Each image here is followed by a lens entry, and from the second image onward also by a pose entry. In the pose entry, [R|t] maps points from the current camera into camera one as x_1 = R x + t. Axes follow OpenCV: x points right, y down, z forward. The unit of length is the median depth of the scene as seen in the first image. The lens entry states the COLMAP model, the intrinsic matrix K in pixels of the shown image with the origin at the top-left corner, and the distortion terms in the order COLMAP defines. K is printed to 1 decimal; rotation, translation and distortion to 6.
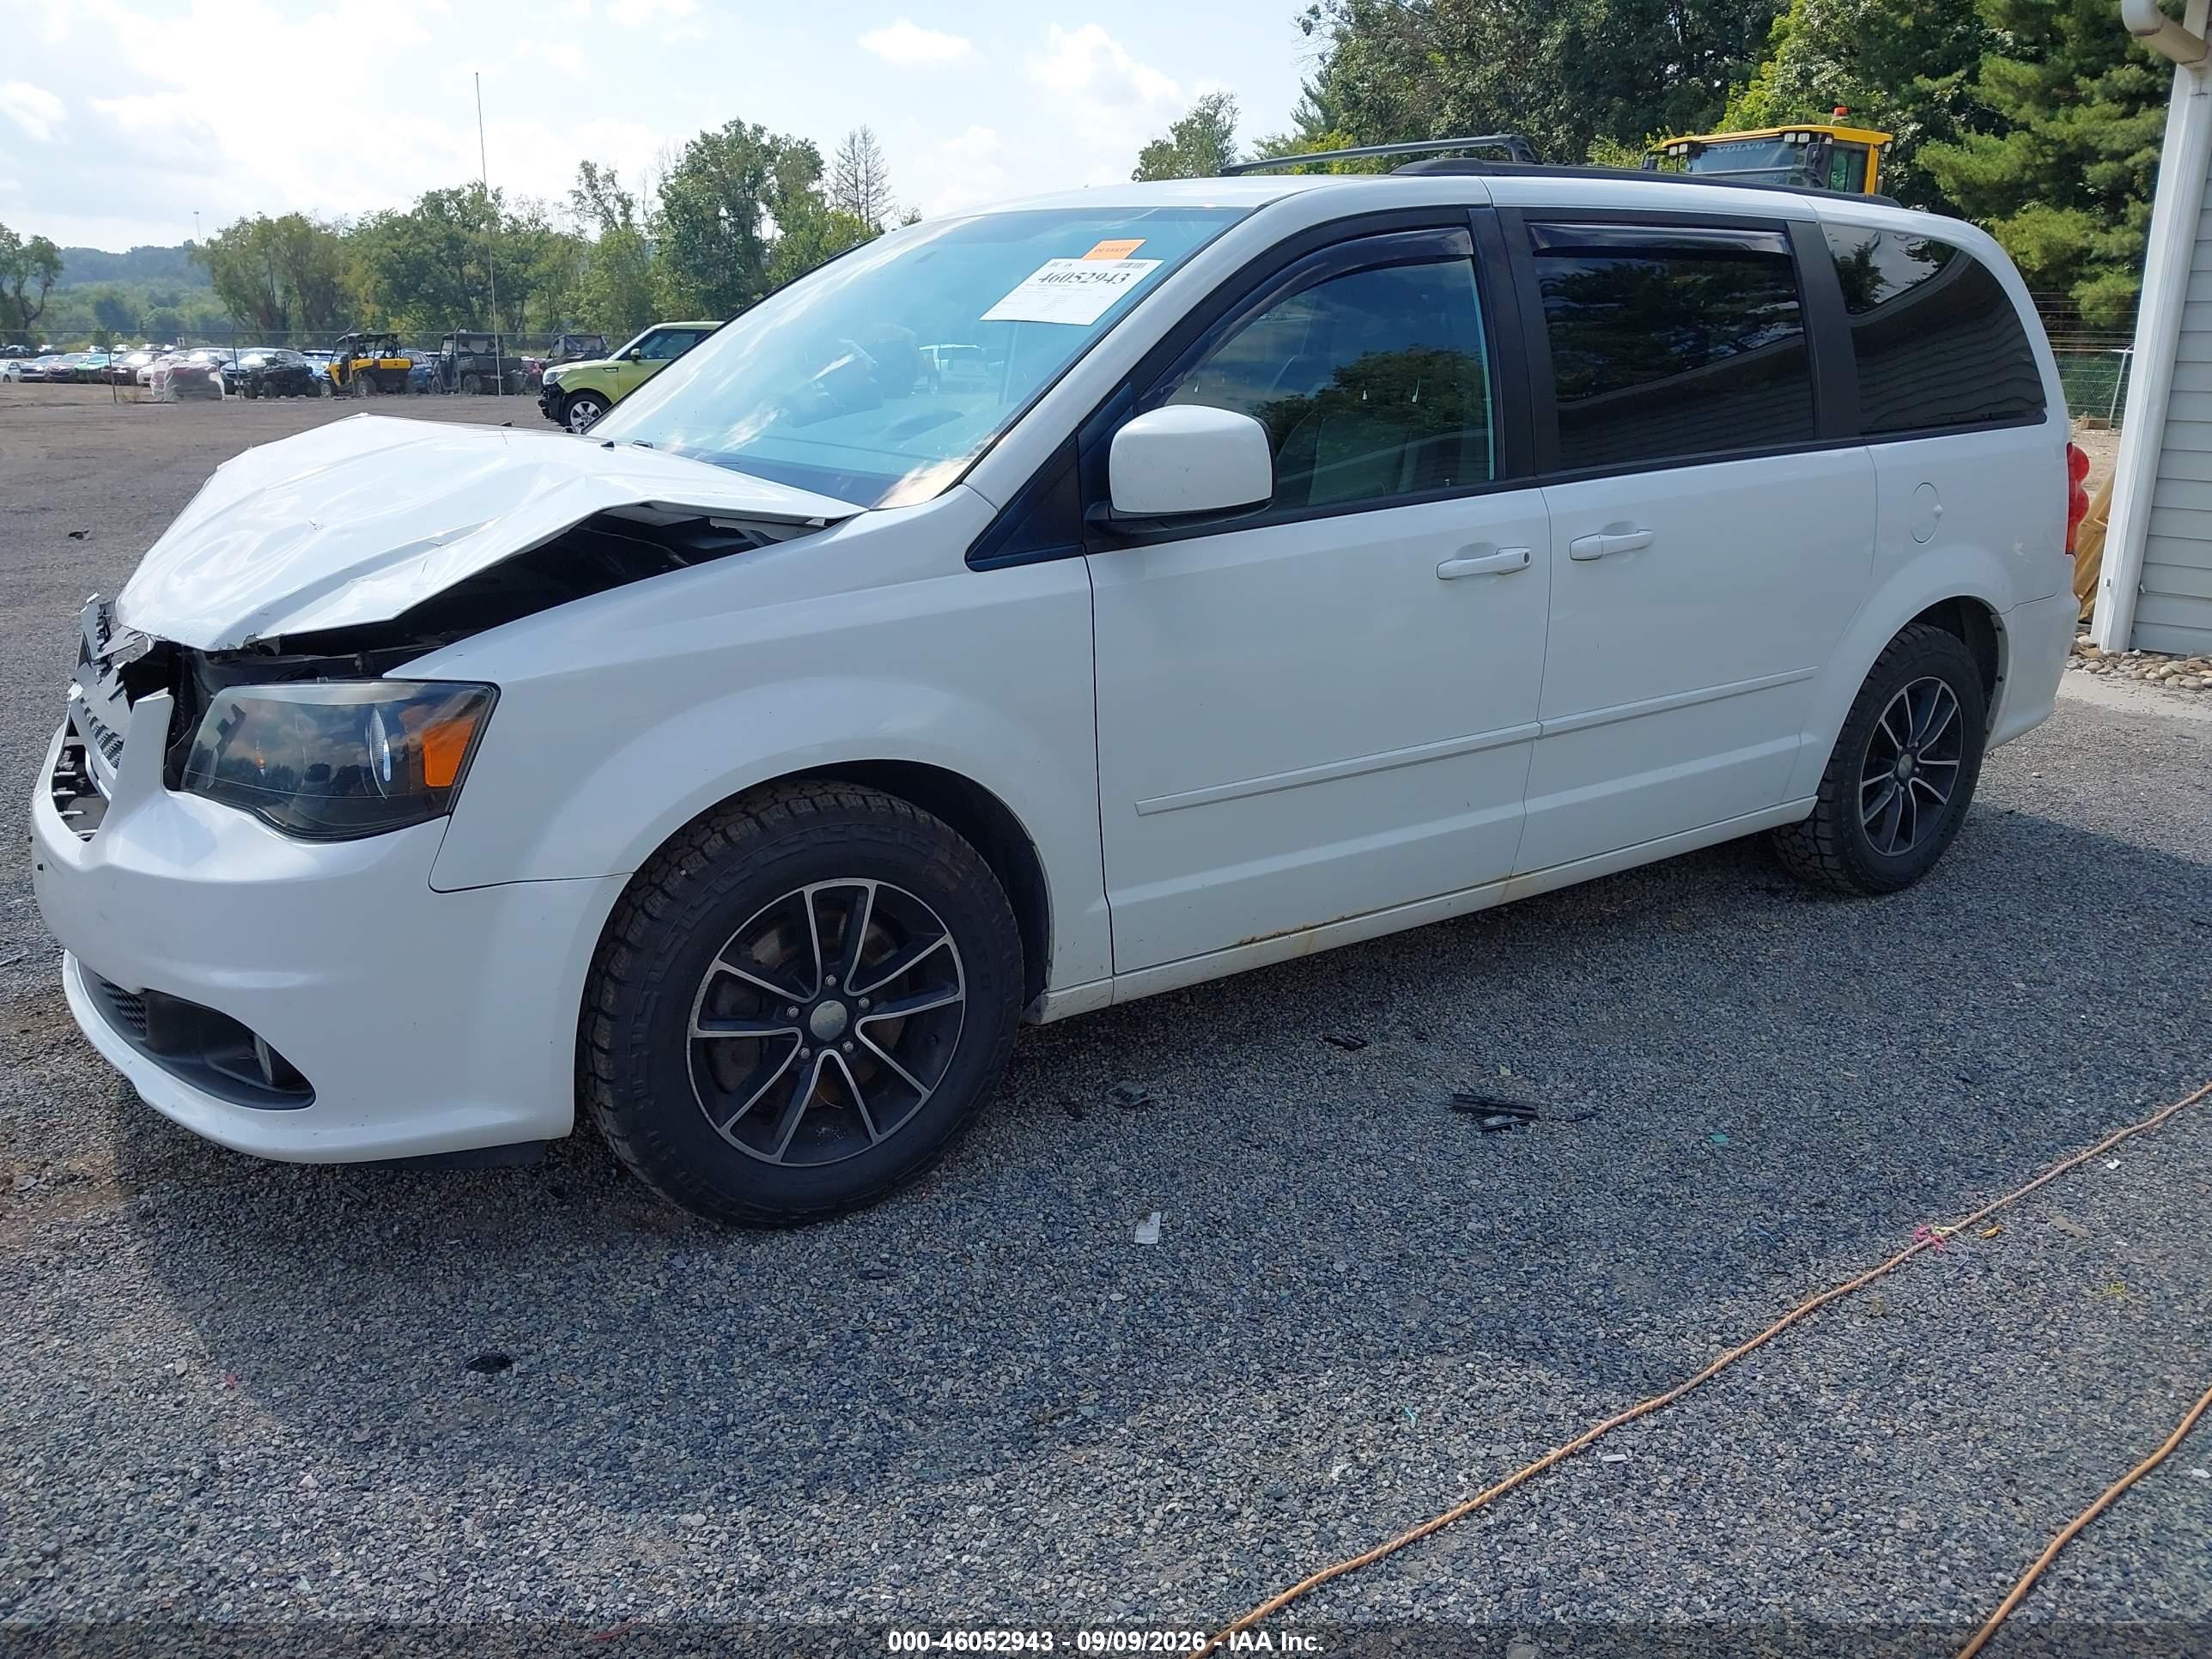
lens RADIAL K [[1756.1, 0, 1098.8], [0, 1756.1, 824.0], [0, 0, 1]] dist [0.016641, -0.012401]
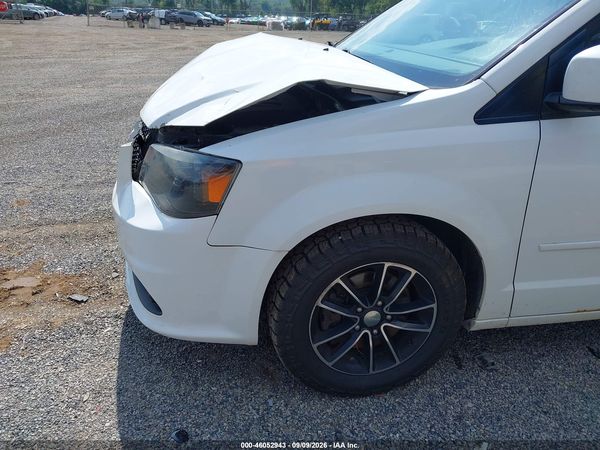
lens RADIAL K [[375.2, 0, 290.8], [0, 375.2, 224.4], [0, 0, 1]] dist [0.027989, -0.001394]
pose [[0.872948, 0.251811, -0.417795, -0.045183], [-0.152213, 0.954311, 0.257140, -0.111861], [0.463457, -0.160876, 0.871393, 0.479349]]
